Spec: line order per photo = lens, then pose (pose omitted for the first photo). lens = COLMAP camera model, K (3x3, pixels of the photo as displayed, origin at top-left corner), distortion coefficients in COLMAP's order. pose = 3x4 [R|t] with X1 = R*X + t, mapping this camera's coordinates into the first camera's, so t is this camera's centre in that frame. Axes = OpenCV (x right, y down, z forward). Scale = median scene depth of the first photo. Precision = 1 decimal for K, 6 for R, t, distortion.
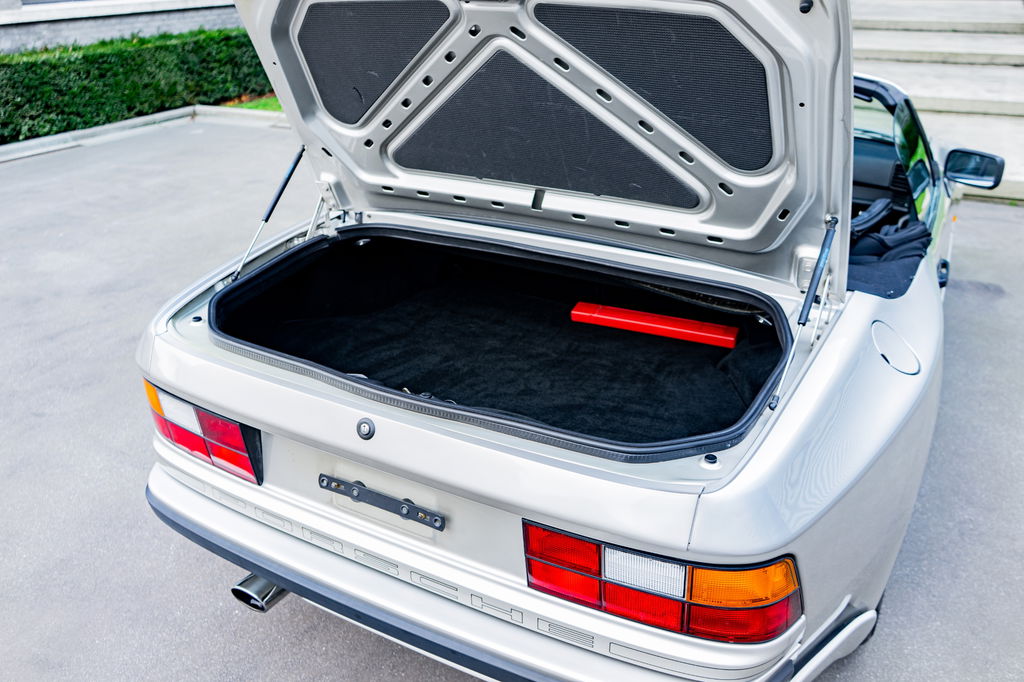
lens RADIAL K [[812.4, 0, 512.0], [0, 812.4, 341.0], [0, 0, 1]] dist [-0.017485, 0.009228]
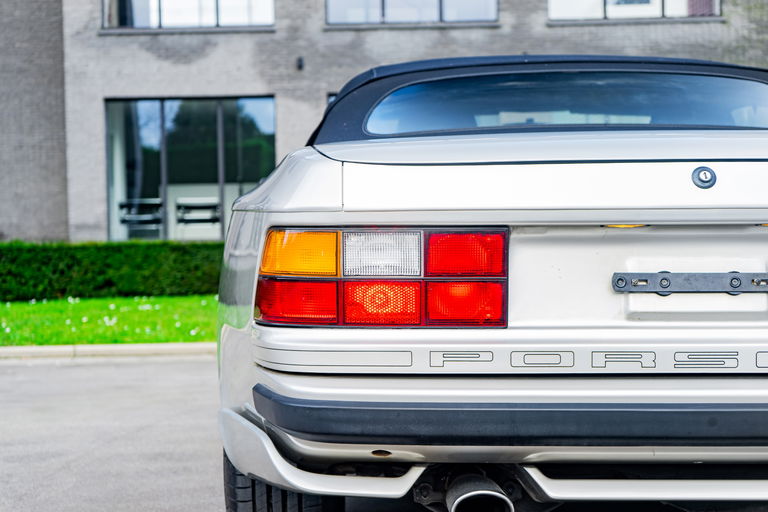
lens RADIAL K [[1118.1, 0, 384.0], [0, 1118.1, 256.0], [0, 0, 1]] dist [0.021737, 0.023654]
pose [[0.884169, -0.010128, 0.467057, -0.187525], [0.205319, 0.906457, -0.369025, 0.100057], [-0.419630, 0.422176, 0.803541, 0.029964]]
